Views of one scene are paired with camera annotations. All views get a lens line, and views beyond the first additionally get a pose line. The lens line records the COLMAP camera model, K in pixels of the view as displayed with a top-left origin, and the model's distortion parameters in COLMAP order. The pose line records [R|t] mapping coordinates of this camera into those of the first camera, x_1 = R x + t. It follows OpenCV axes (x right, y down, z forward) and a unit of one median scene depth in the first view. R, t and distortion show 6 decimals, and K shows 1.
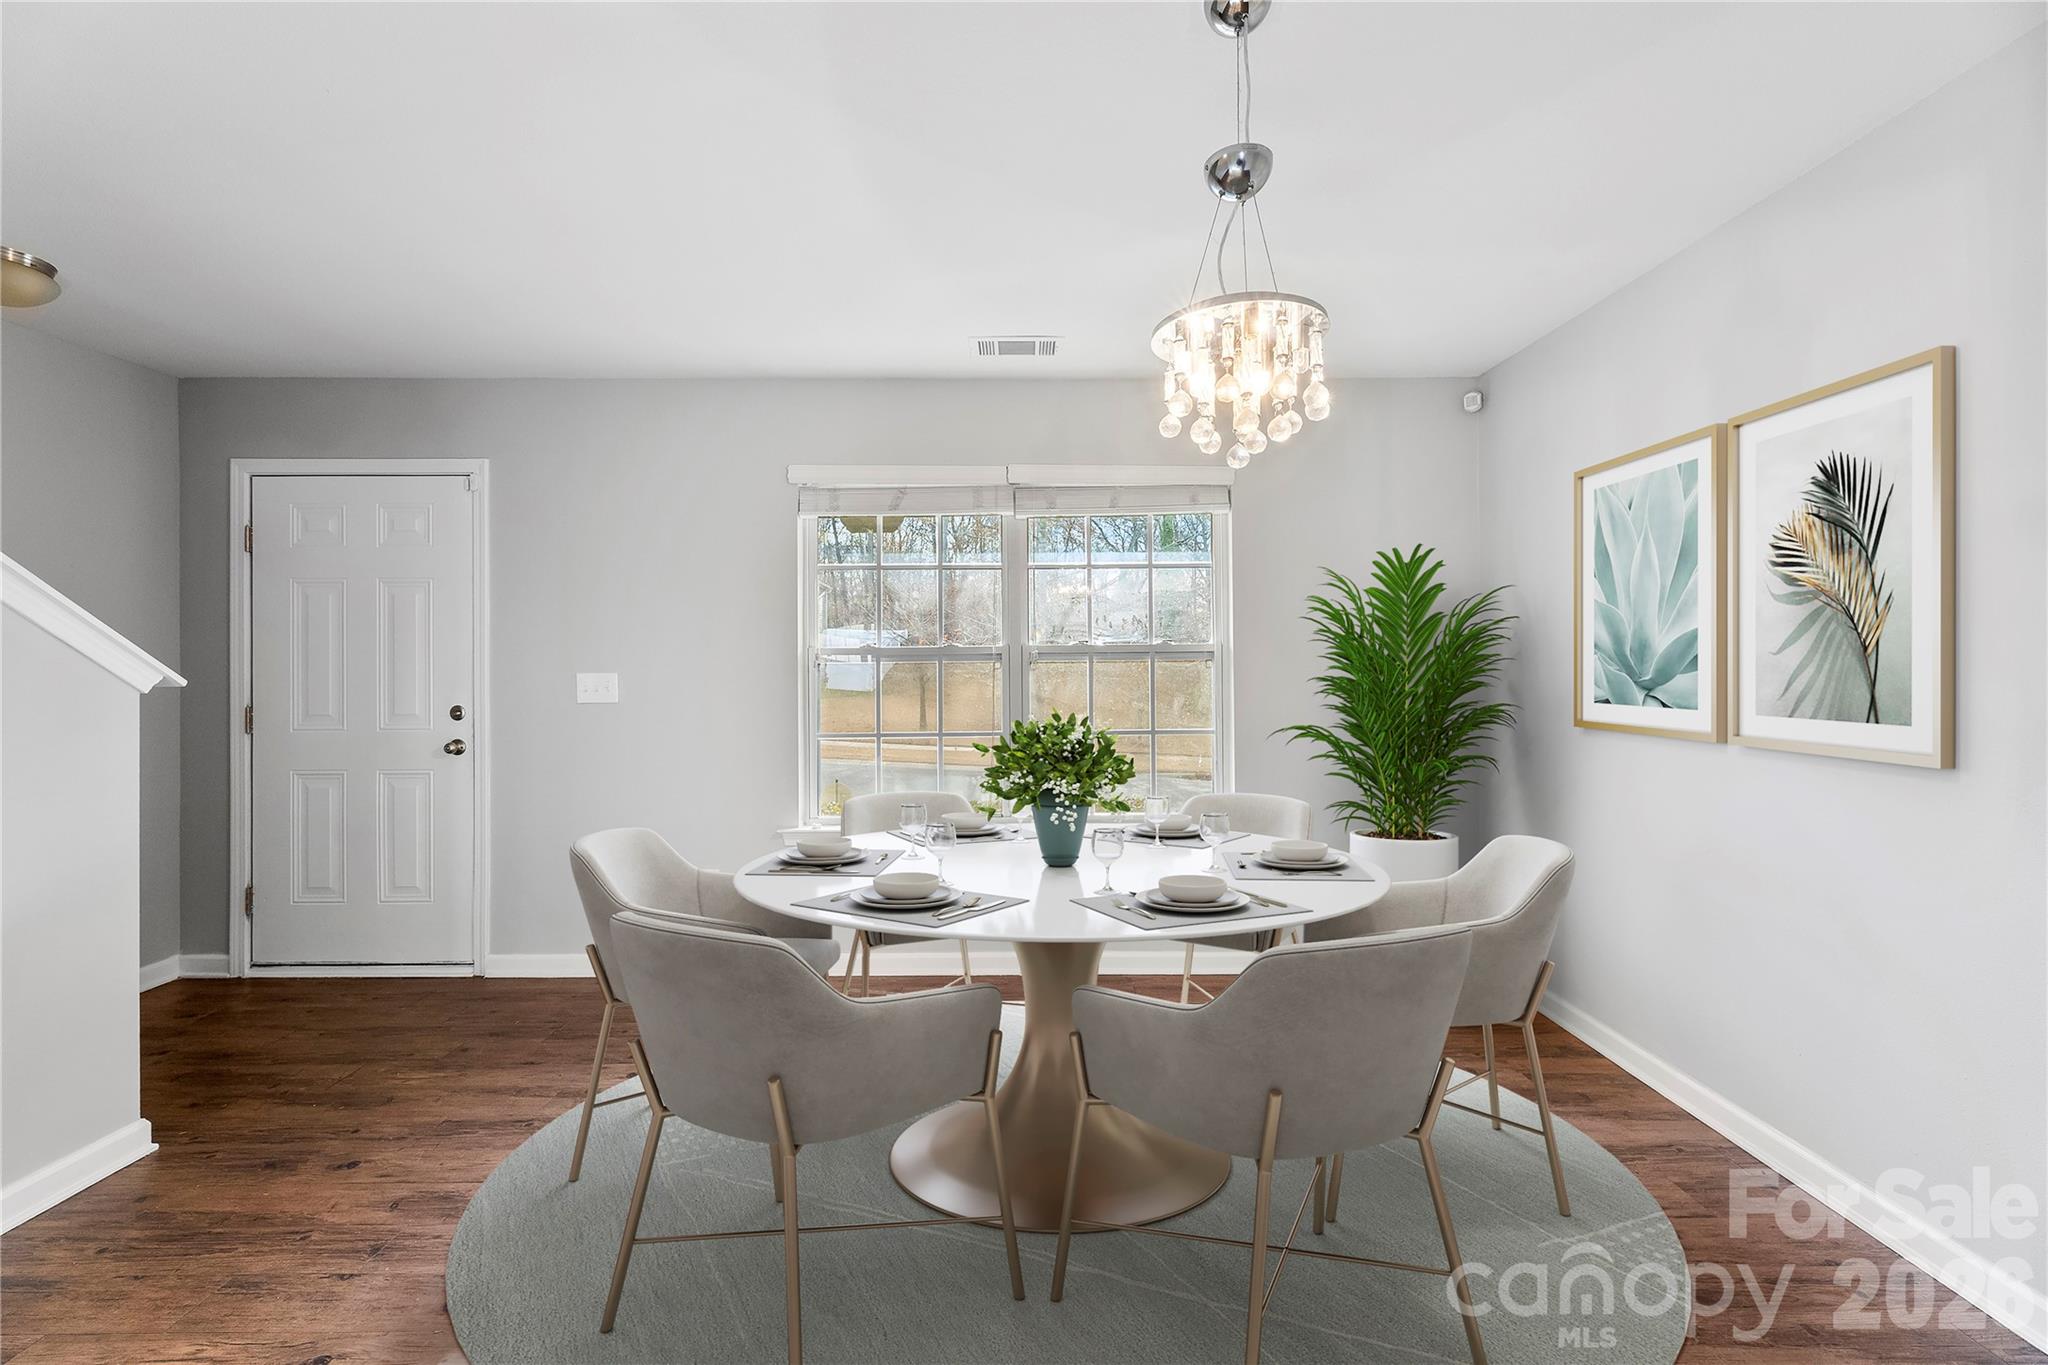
lens RADIAL K [[827.5, 0, 1025.7], [0, 827.5, 668.0], [0, 0, 1]] dist [0.003998, 0.000474]
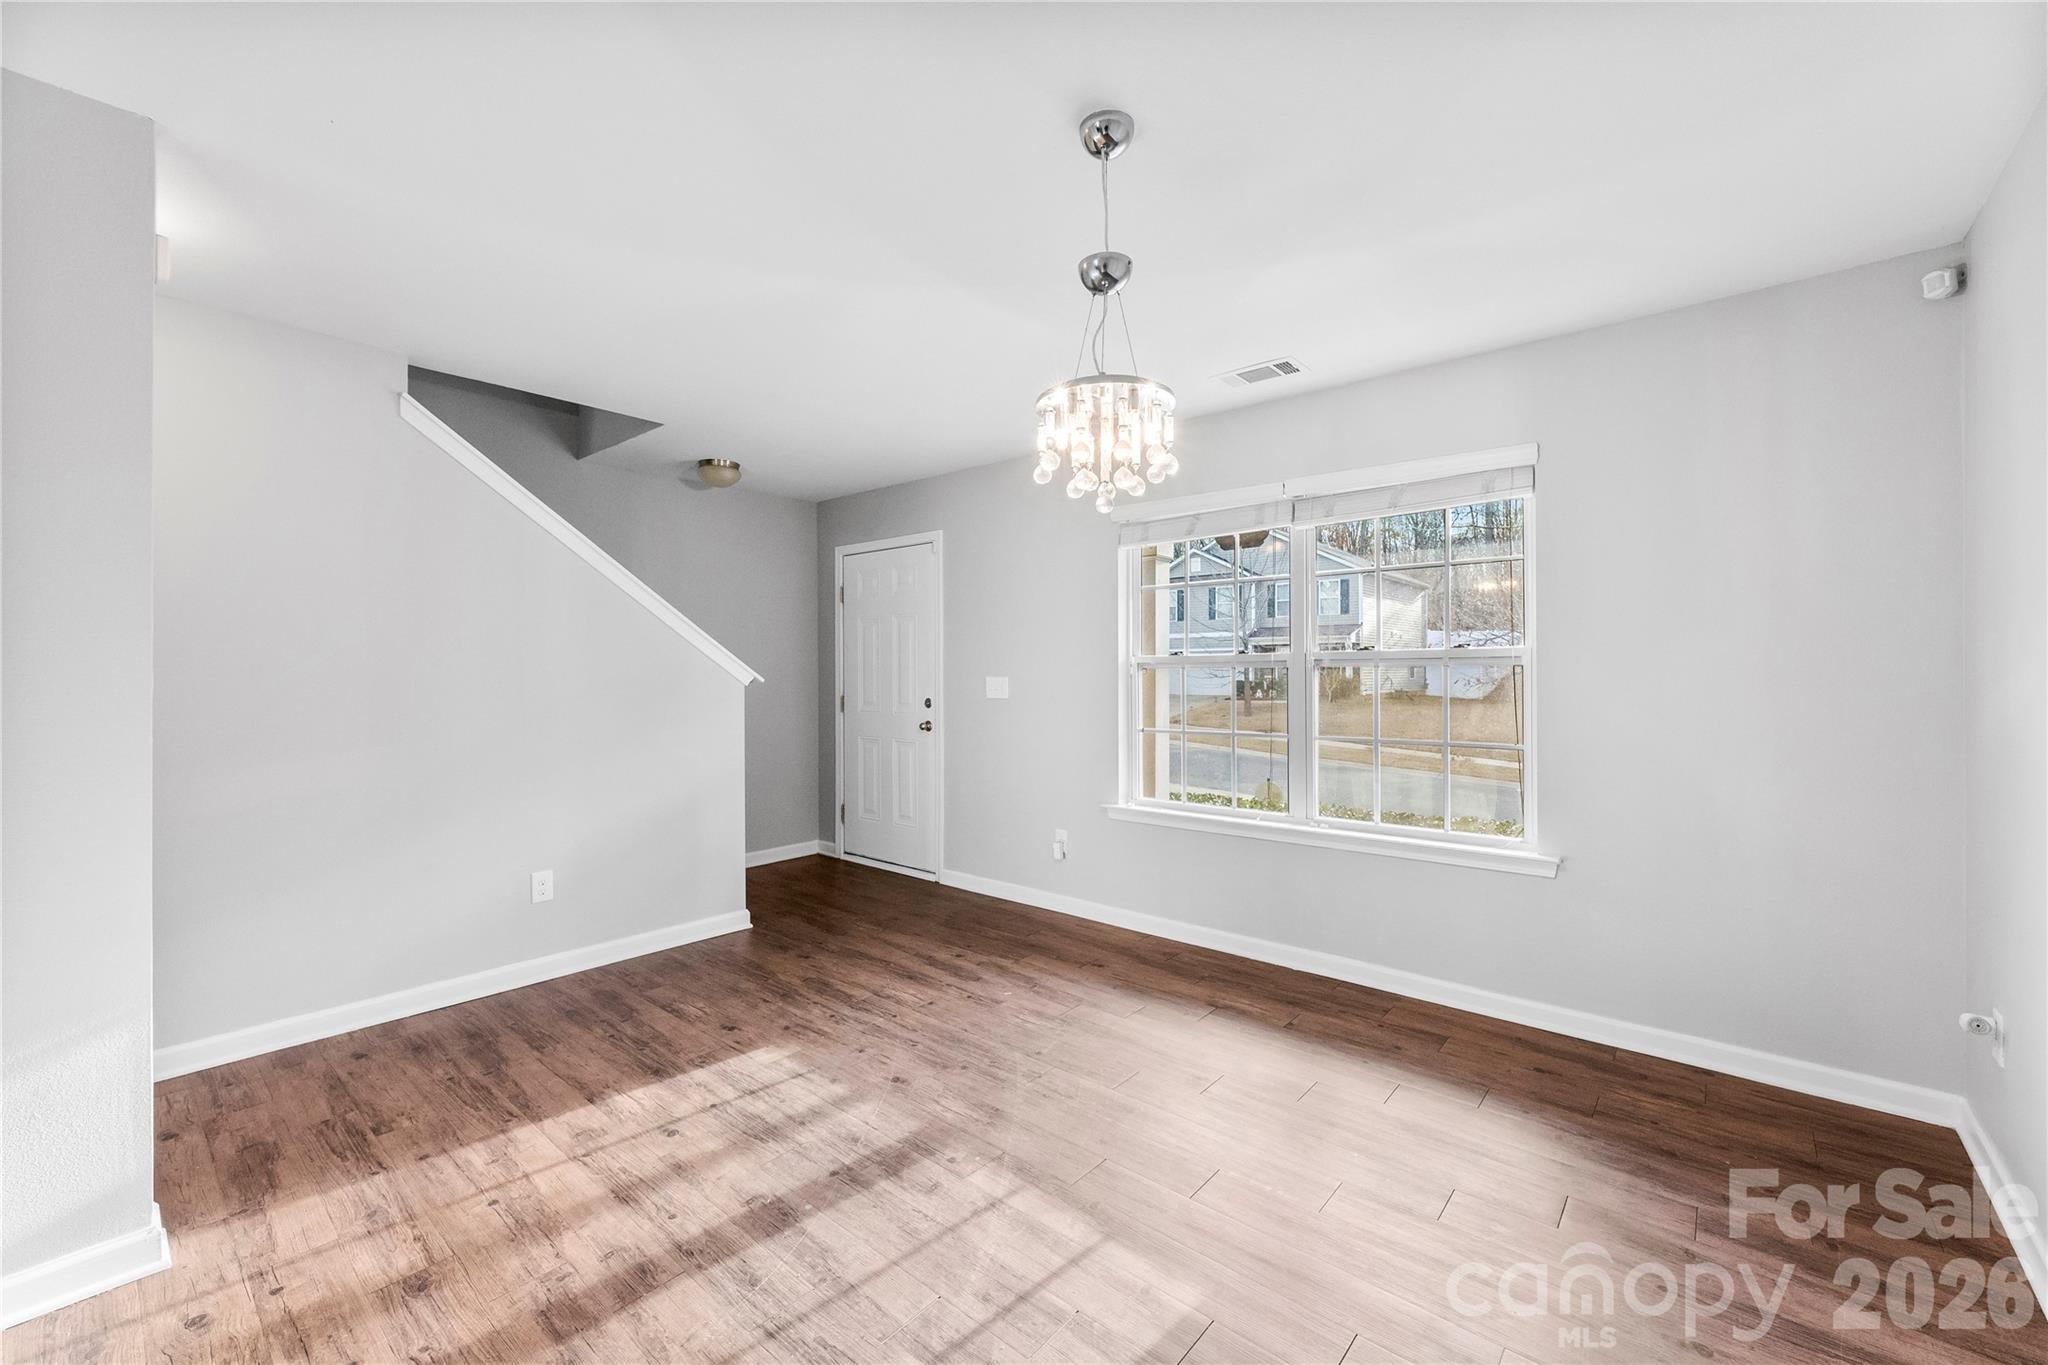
lens RADIAL K [[827.5, 0, 1029.1], [0, 827.5, 680.4], [0, 0, 1]] dist [0.003998, 0.000474]
pose [[0.756155, 0.008500, -0.654337, 0.470960], [-0.002885, 0.999949, 0.009657, -0.001559], [0.654386, -0.005414, 0.756141, -0.004278]]
